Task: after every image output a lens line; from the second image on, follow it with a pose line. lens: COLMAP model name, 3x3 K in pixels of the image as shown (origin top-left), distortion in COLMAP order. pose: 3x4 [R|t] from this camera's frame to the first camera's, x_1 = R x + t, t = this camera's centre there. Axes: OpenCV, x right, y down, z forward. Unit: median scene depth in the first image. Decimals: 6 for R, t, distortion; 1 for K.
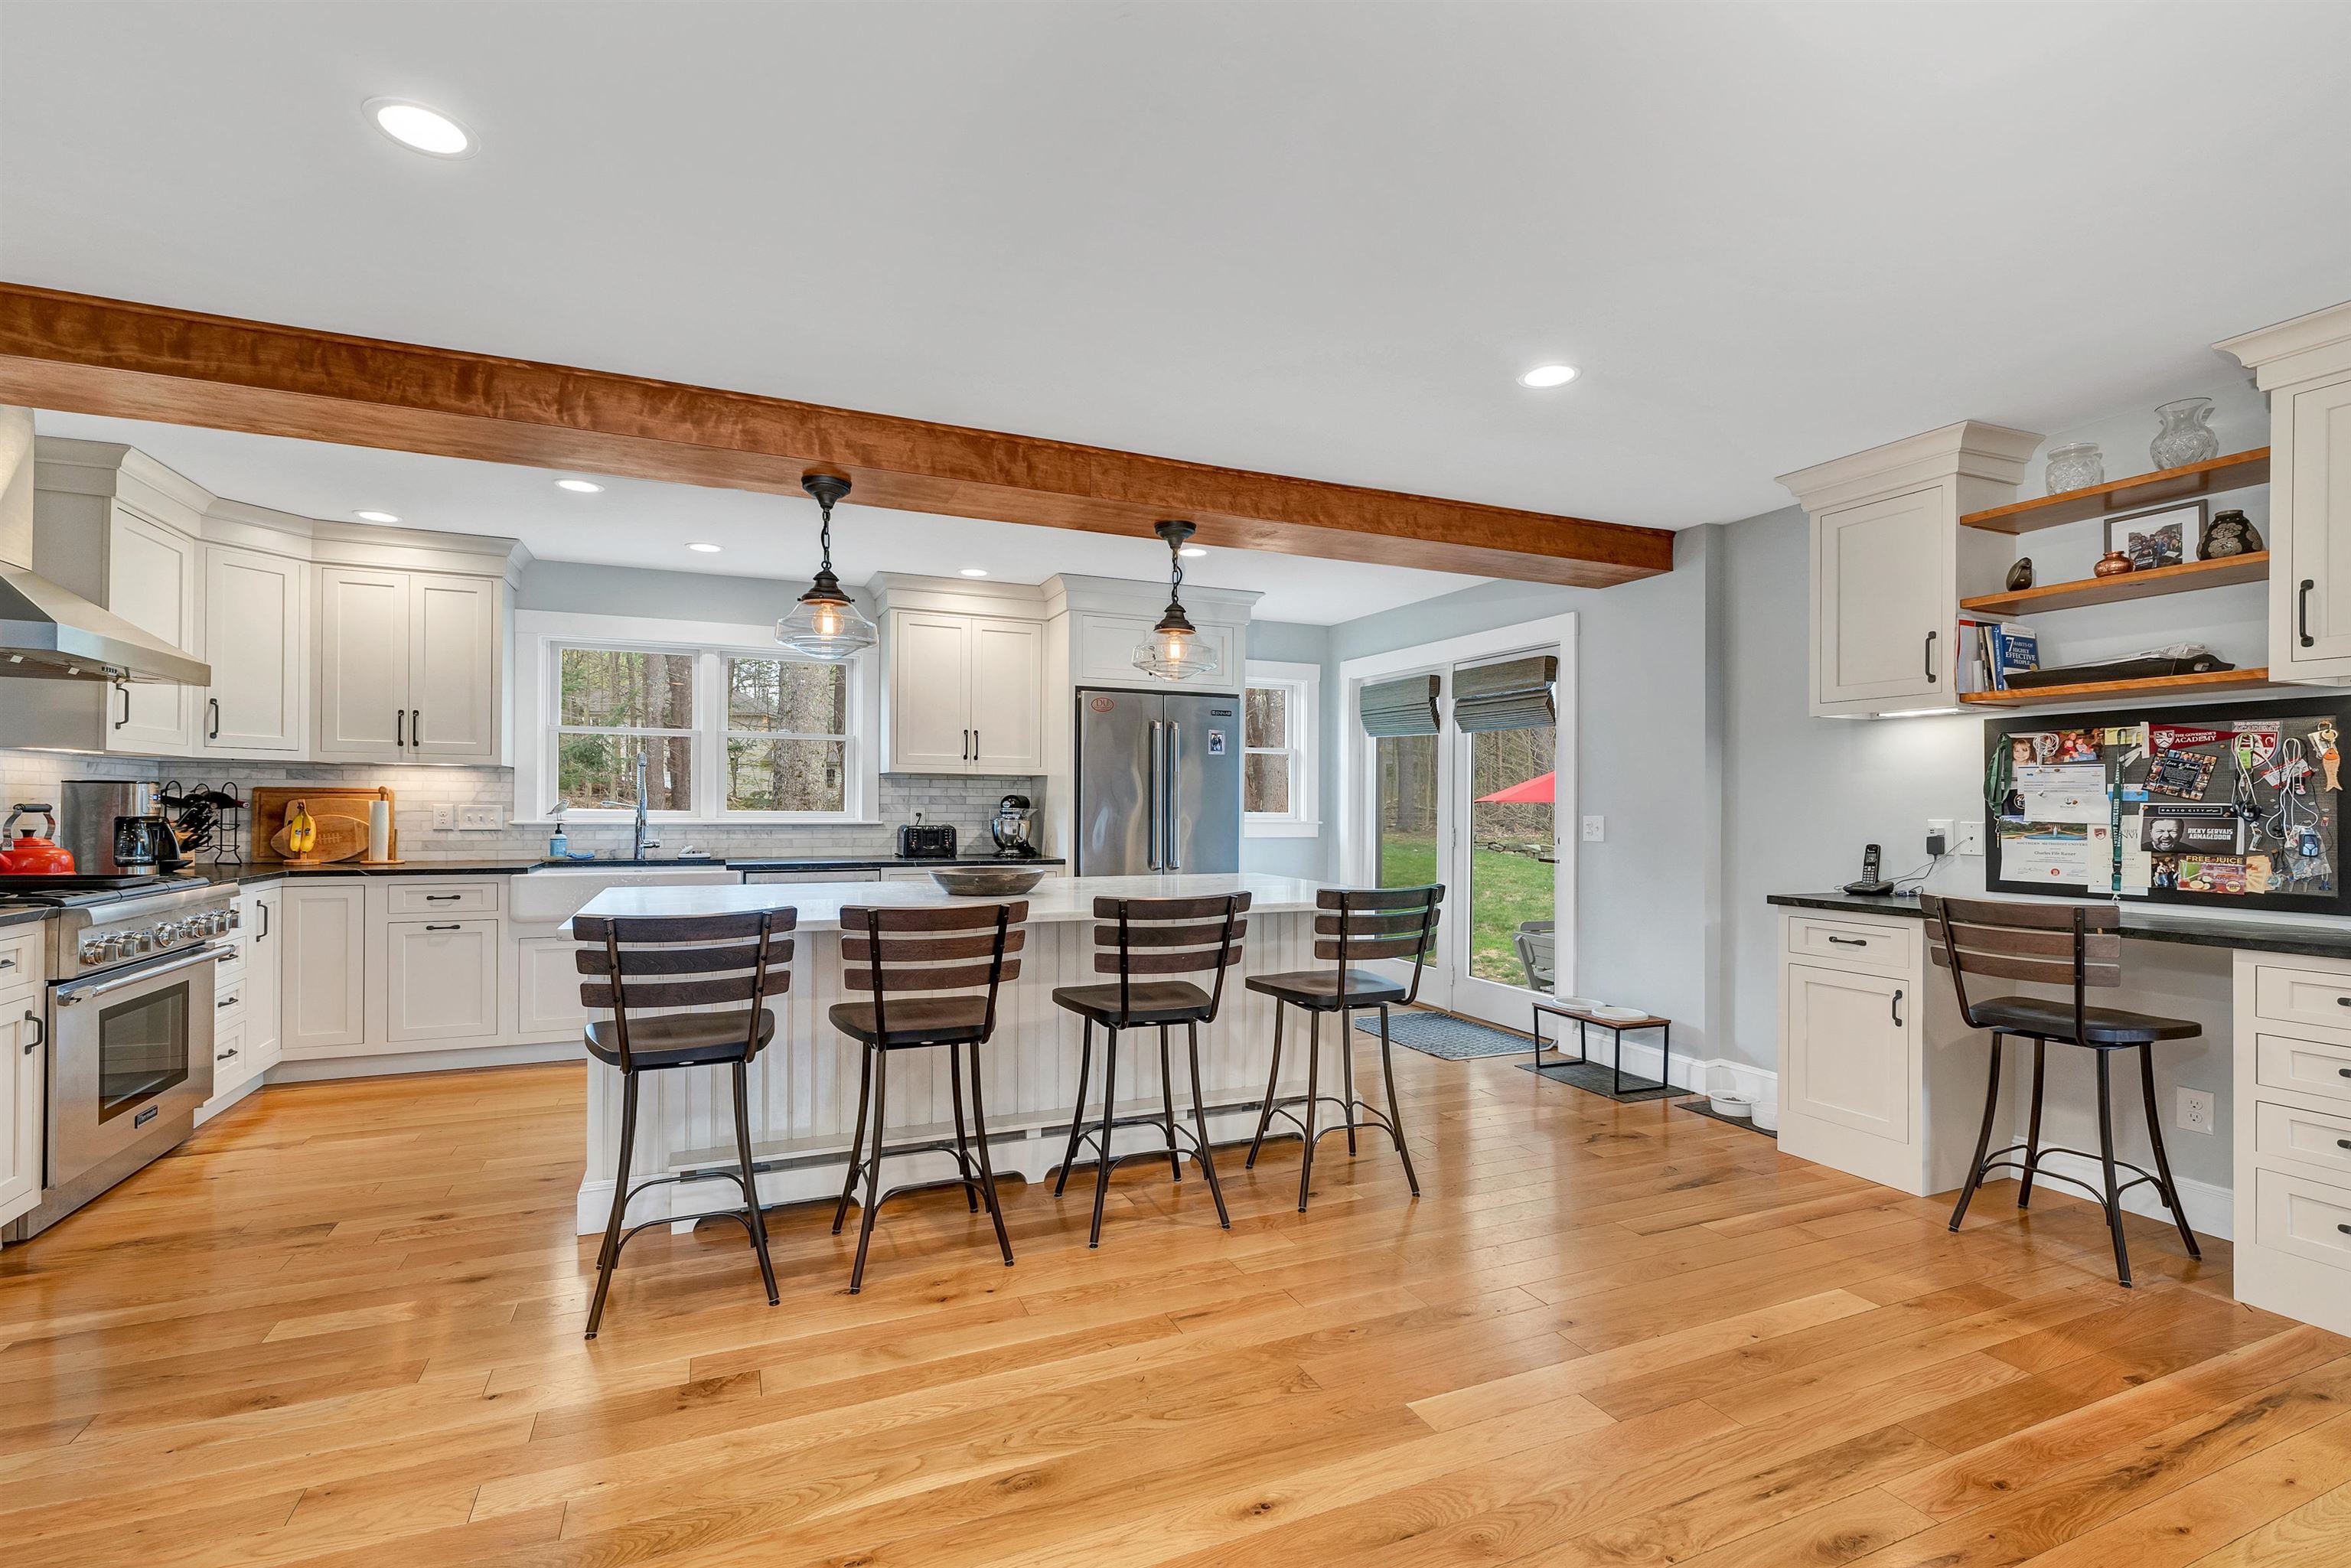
lens RADIAL K [[1025.7, 0, 1156.6], [0, 1025.7, 804.0], [0, 0, 1]] dist [0.000649, -0.000042]
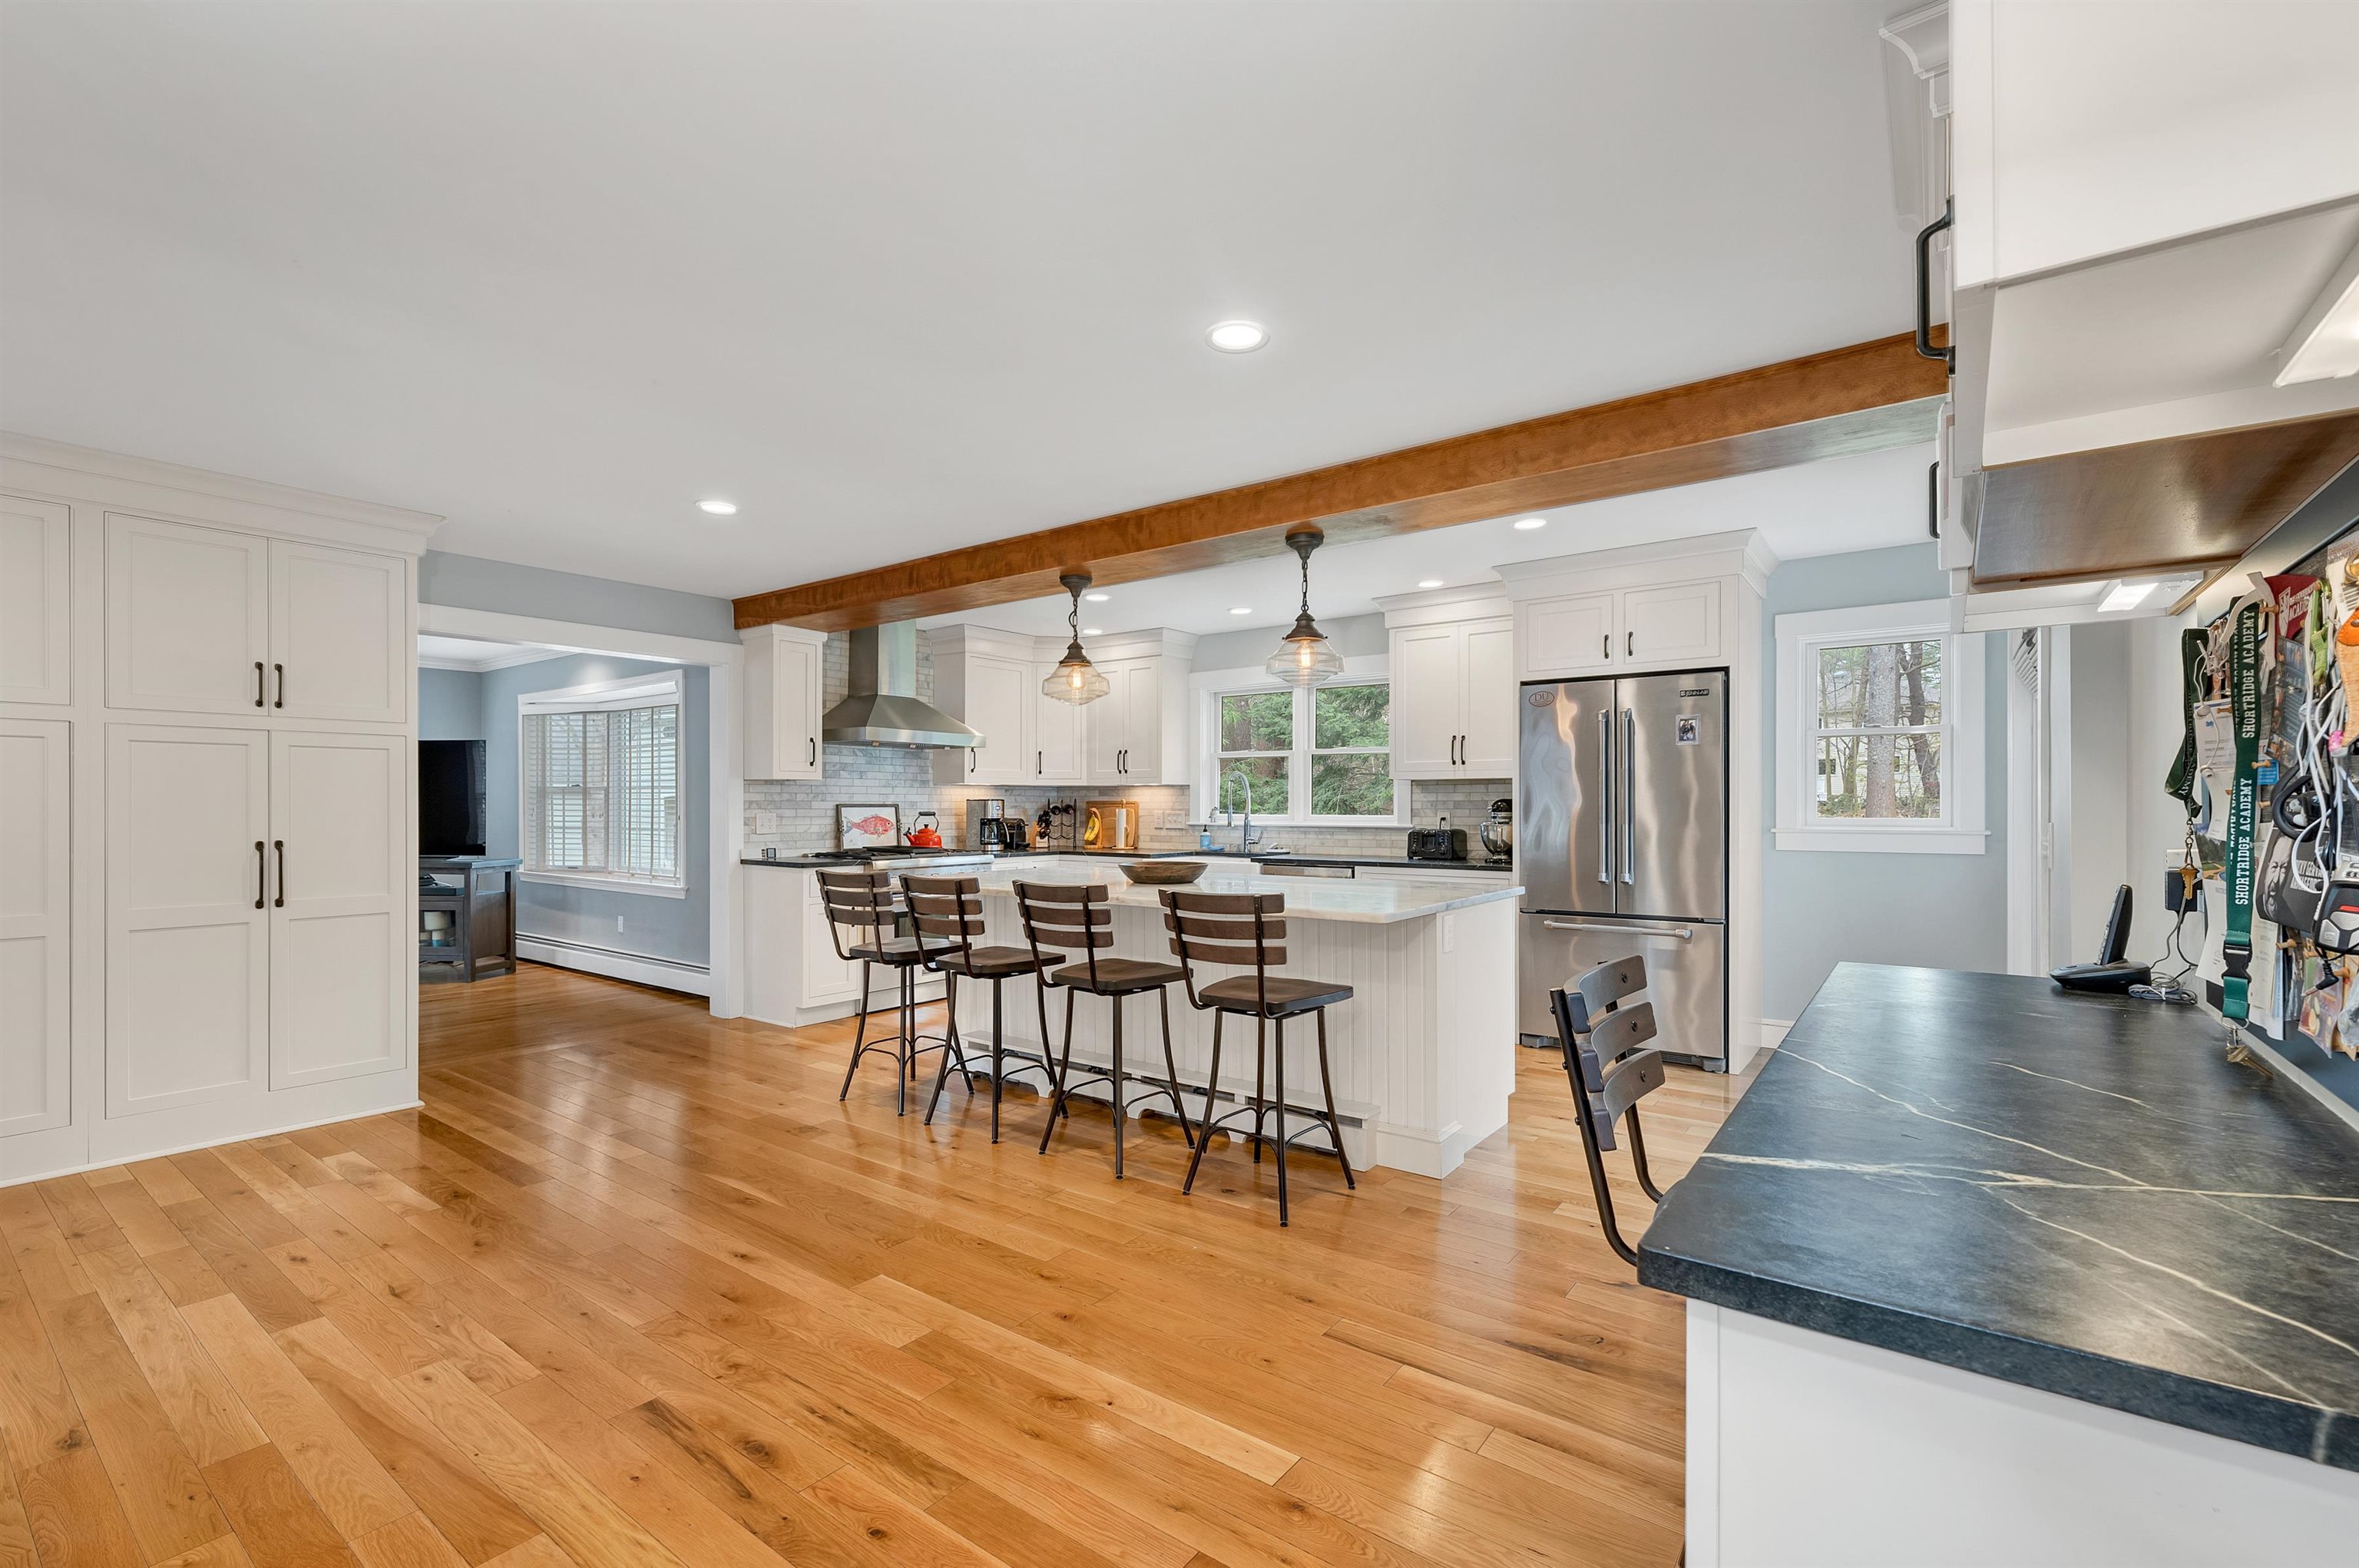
lens RADIAL K [[1029.2, 0, 1160.6], [0, 1029.2, 804.0], [0, 0, 1]] dist [0.000649, -0.000042]
pose [[0.502053, -0.009538, -0.864784, 0.701440], [0.004857, 0.999955, -0.008208, 0.003165], [0.864823, -0.000080, 0.502076, 0.298977]]
